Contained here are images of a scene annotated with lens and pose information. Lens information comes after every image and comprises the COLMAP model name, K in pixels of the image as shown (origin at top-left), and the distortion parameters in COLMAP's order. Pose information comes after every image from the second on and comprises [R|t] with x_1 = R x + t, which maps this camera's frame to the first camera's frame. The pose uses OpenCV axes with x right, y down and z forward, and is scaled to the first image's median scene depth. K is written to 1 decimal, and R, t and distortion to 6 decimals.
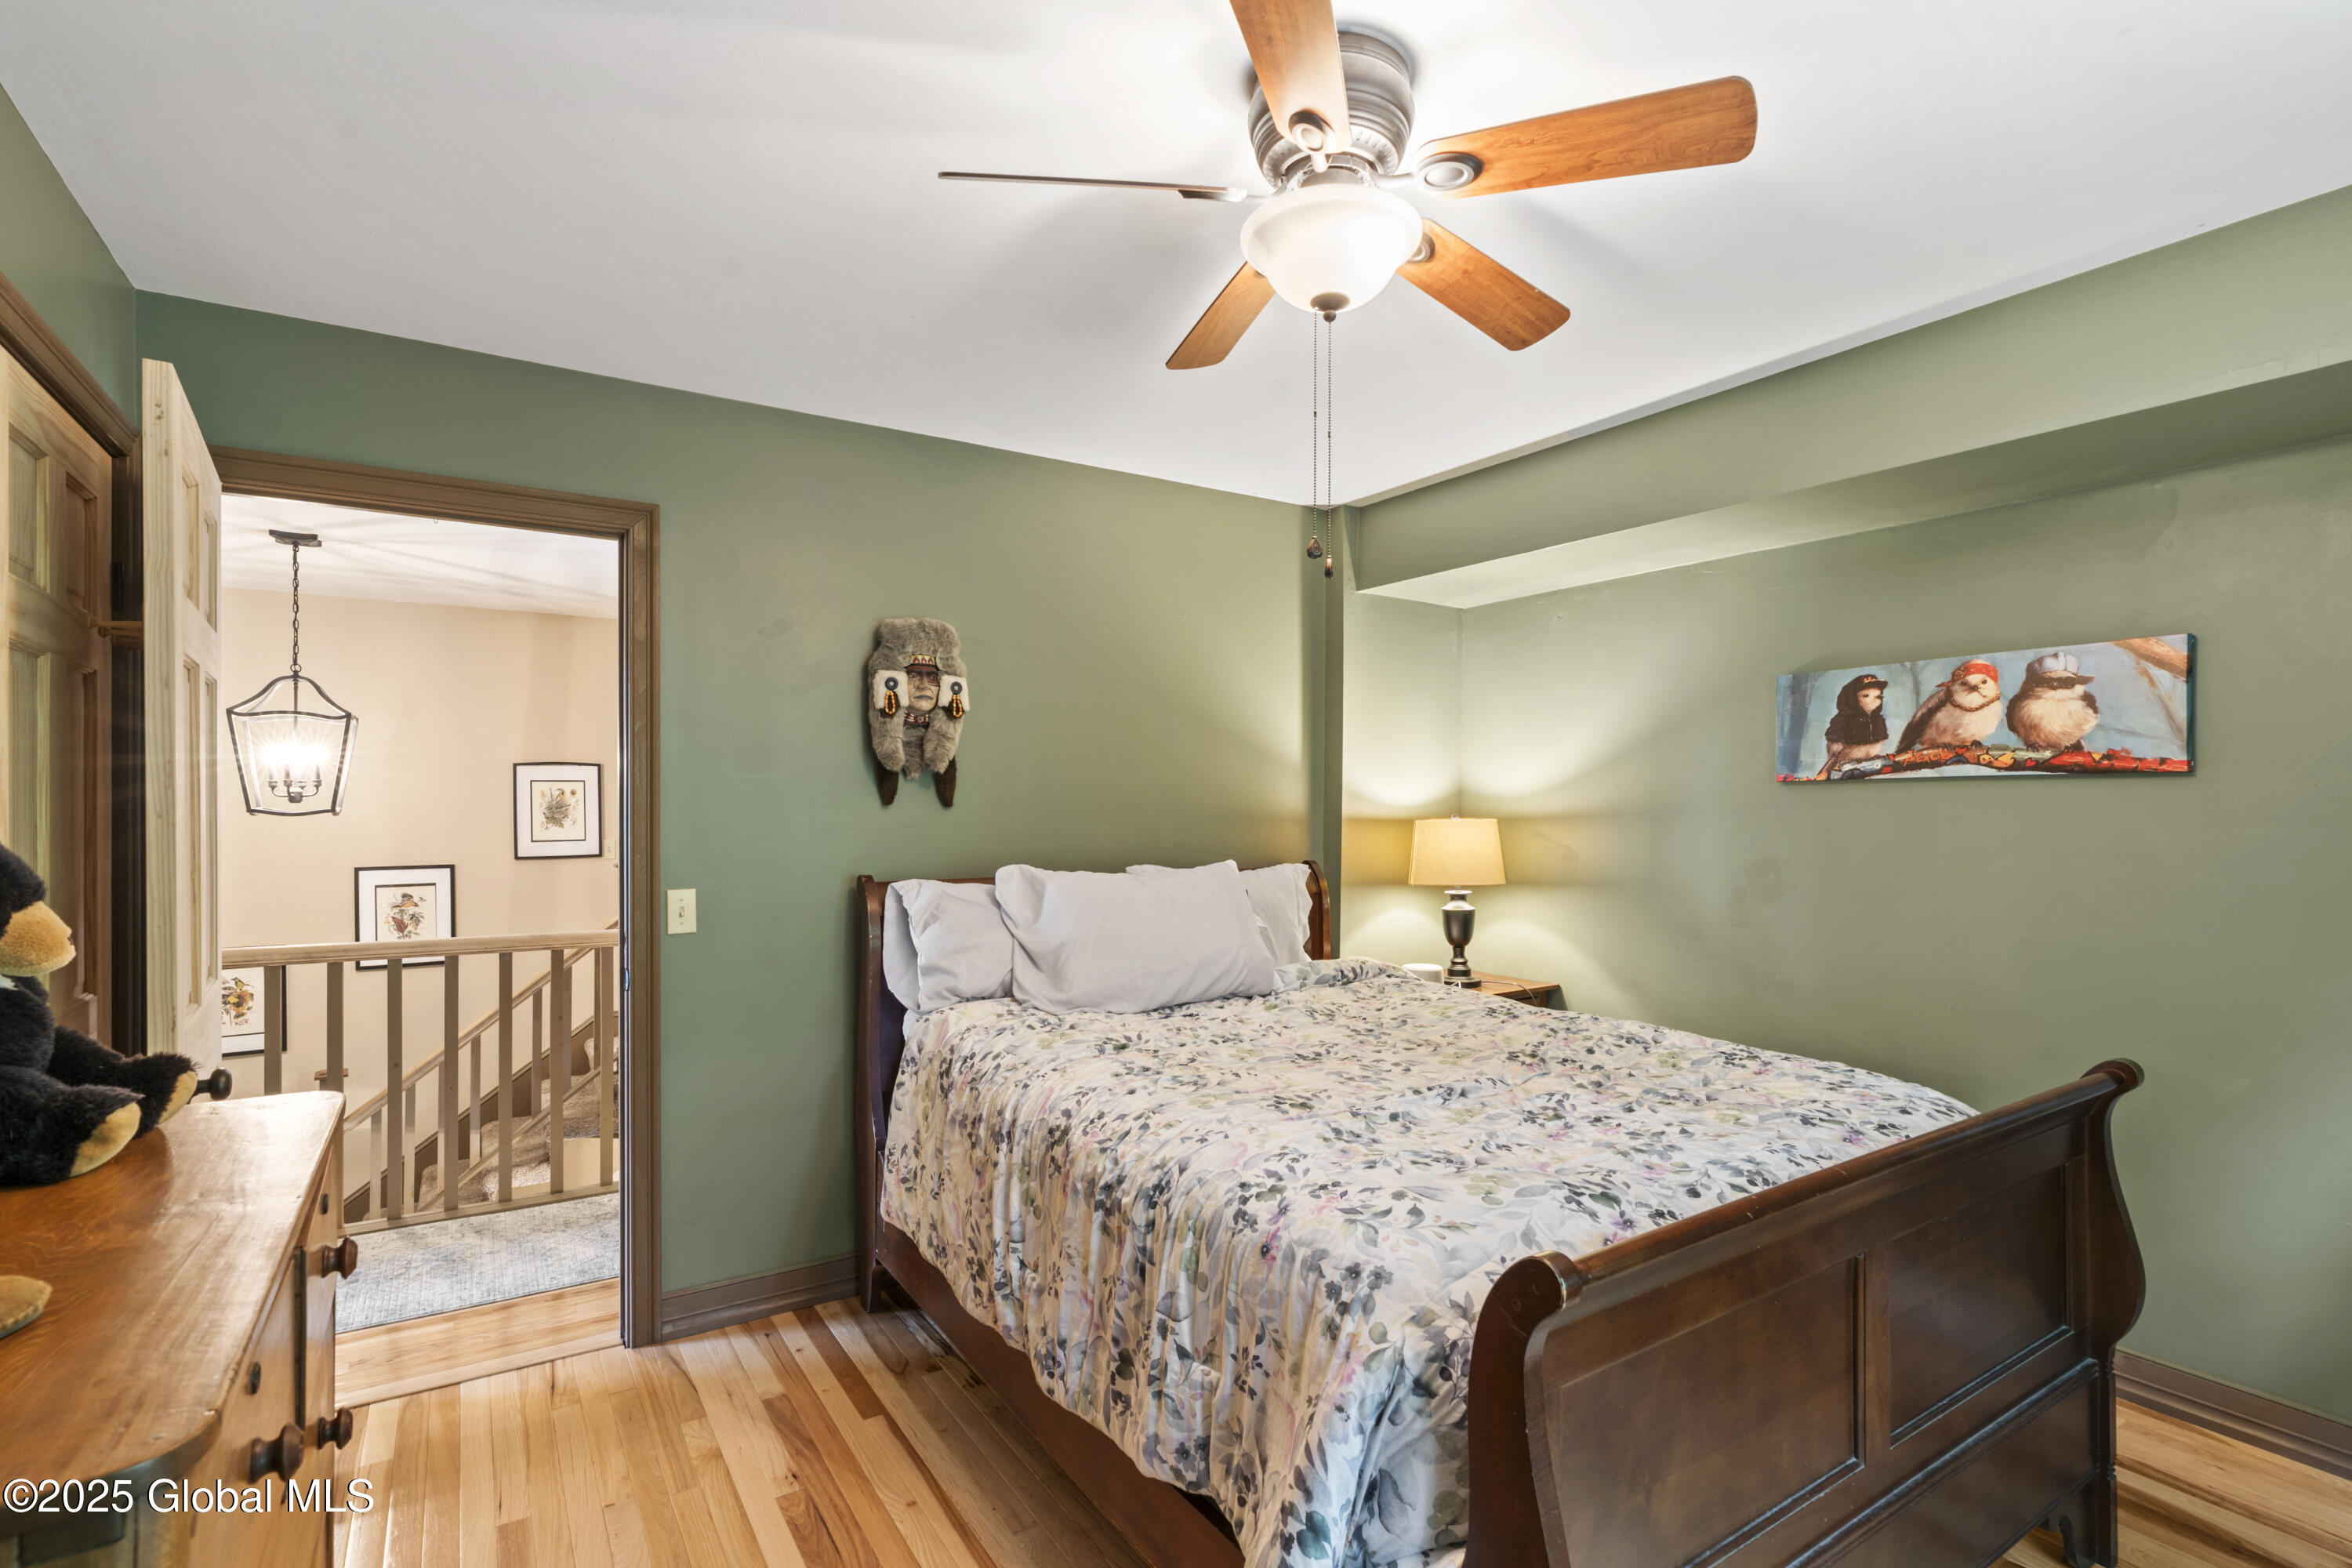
lens RADIAL K [[1115.8, 0, 1187.0], [0, 1115.8, 792.6], [0, 0, 1]] dist [-0.006216, -0.000276]
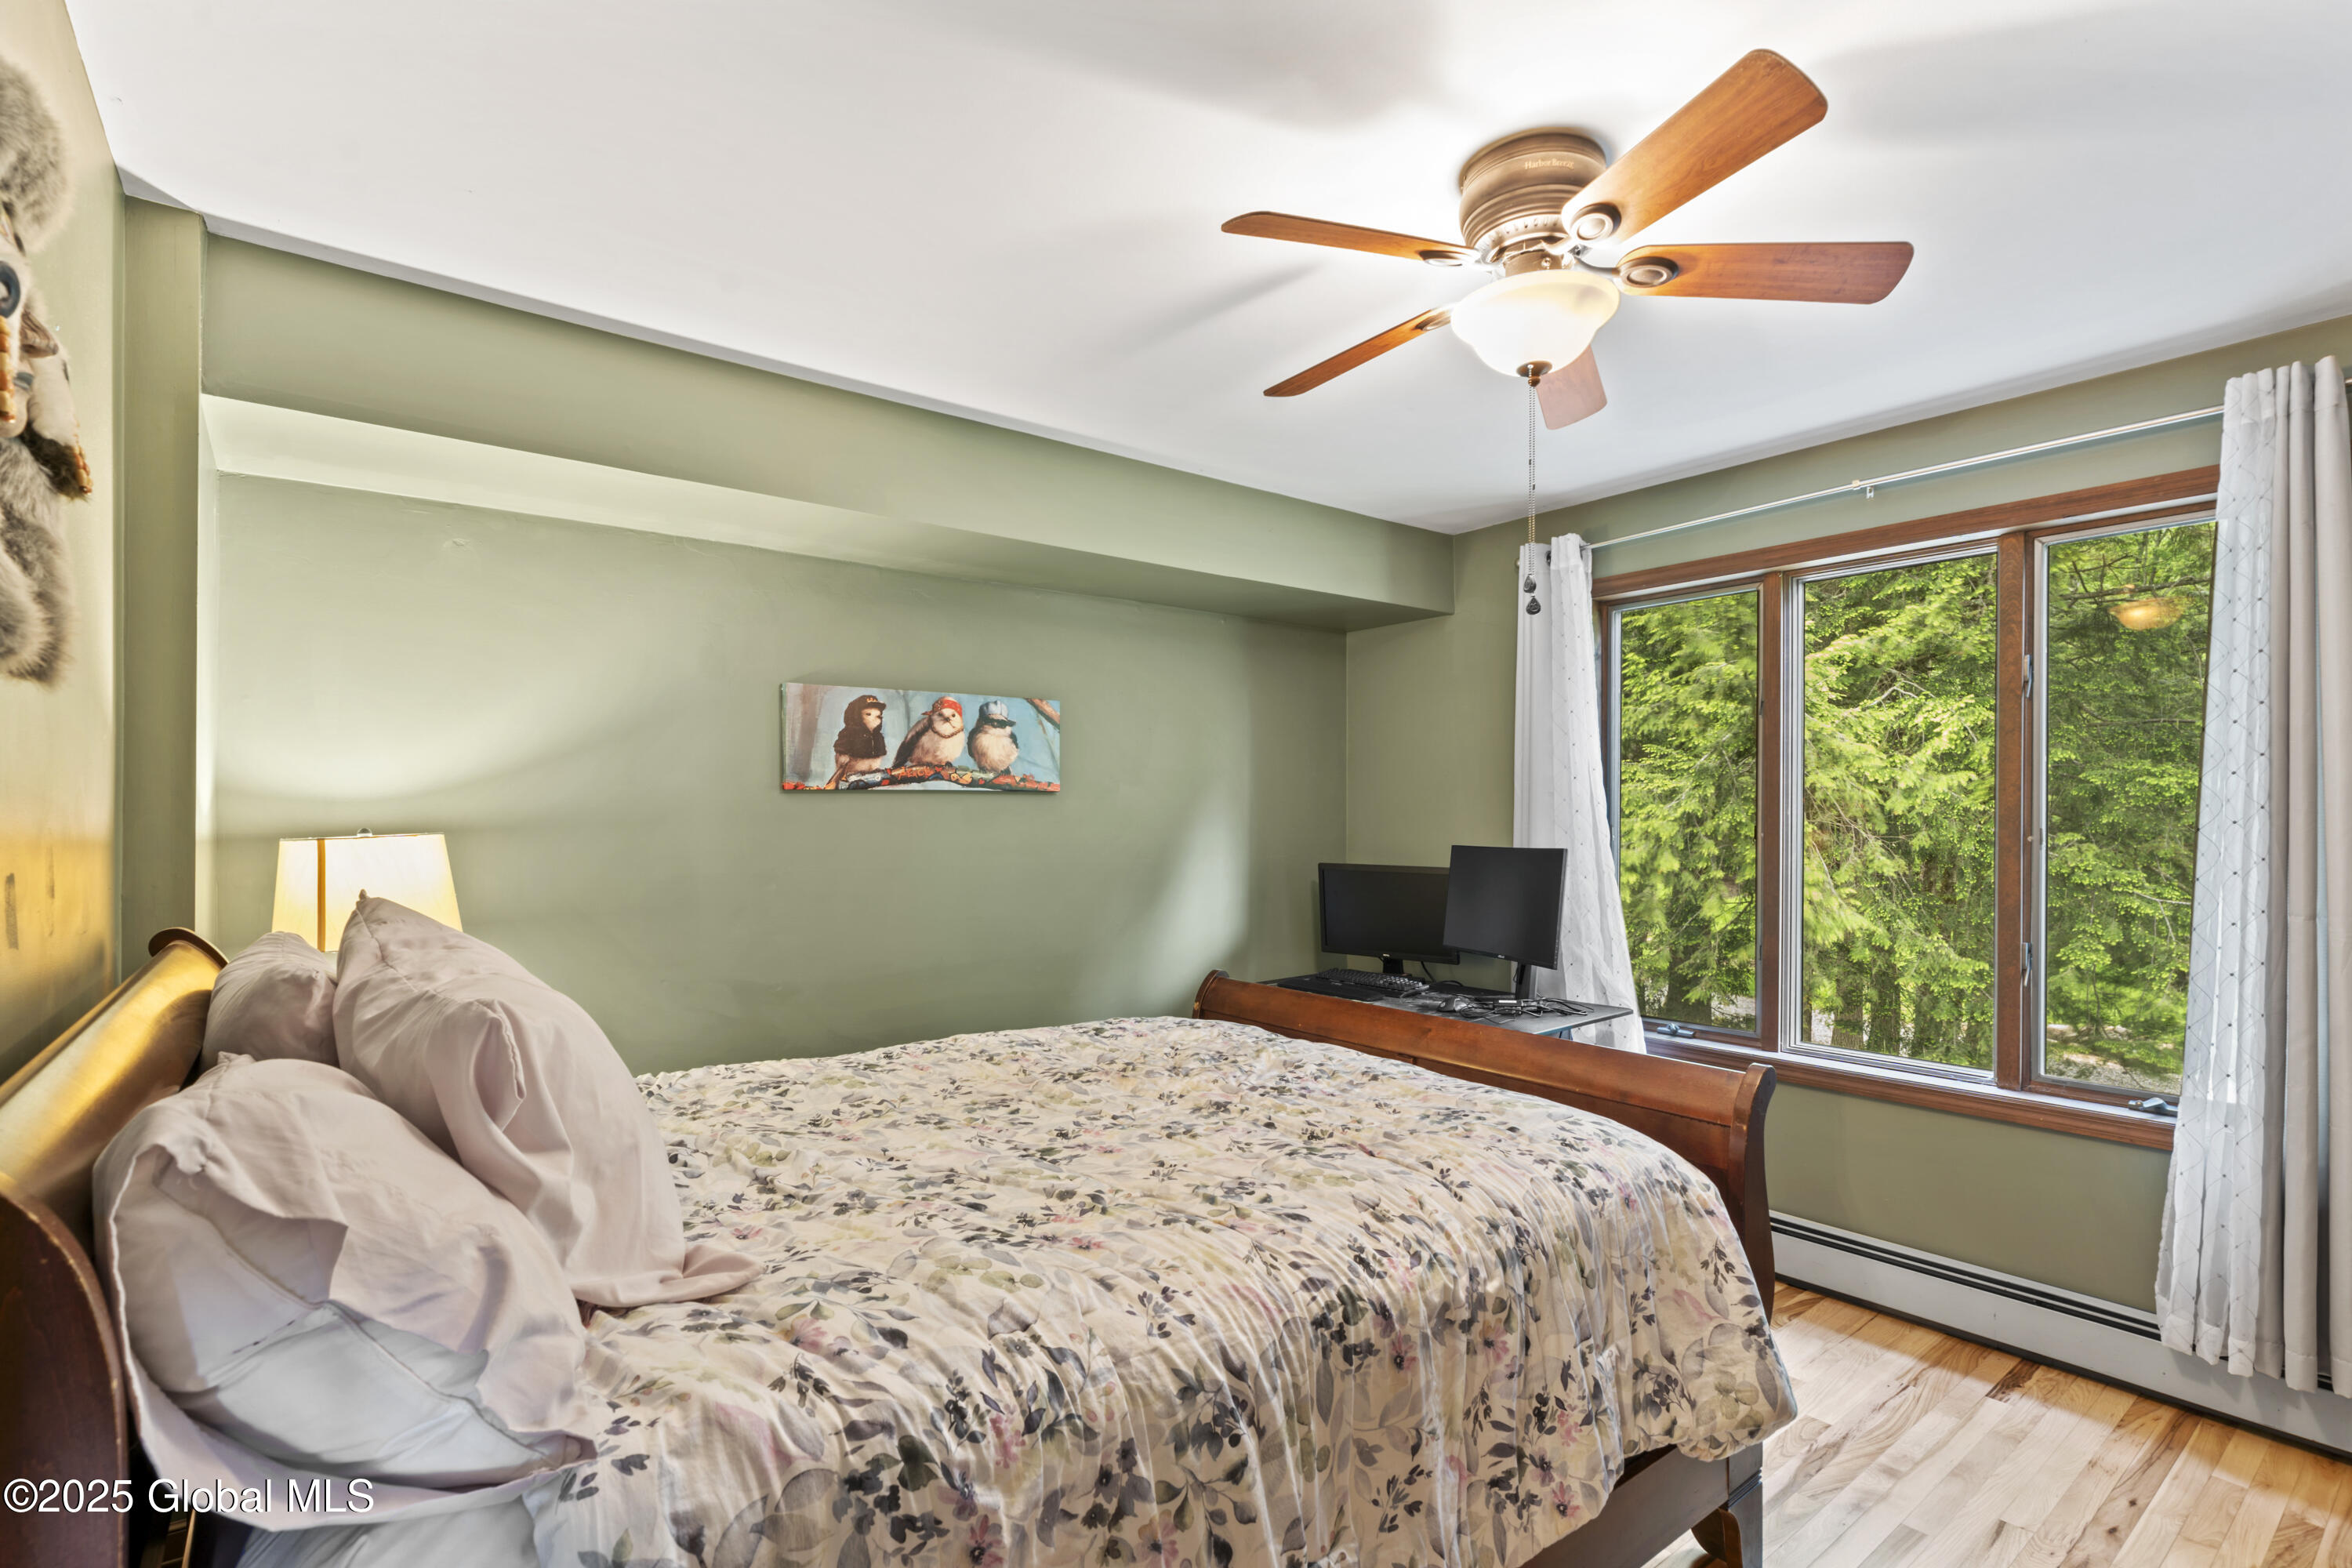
lens RADIAL K [[1115.8, 0, 1188.6], [0, 1115.8, 809.1], [0, 0, 1]] dist [-0.006216, -0.000276]
pose [[-0.088393, 0.006816, 0.996062, -0.544985], [-0.011962, 0.999897, -0.007904, 0.012406], [-0.996014, -0.012614, -0.088302, 0.823827]]
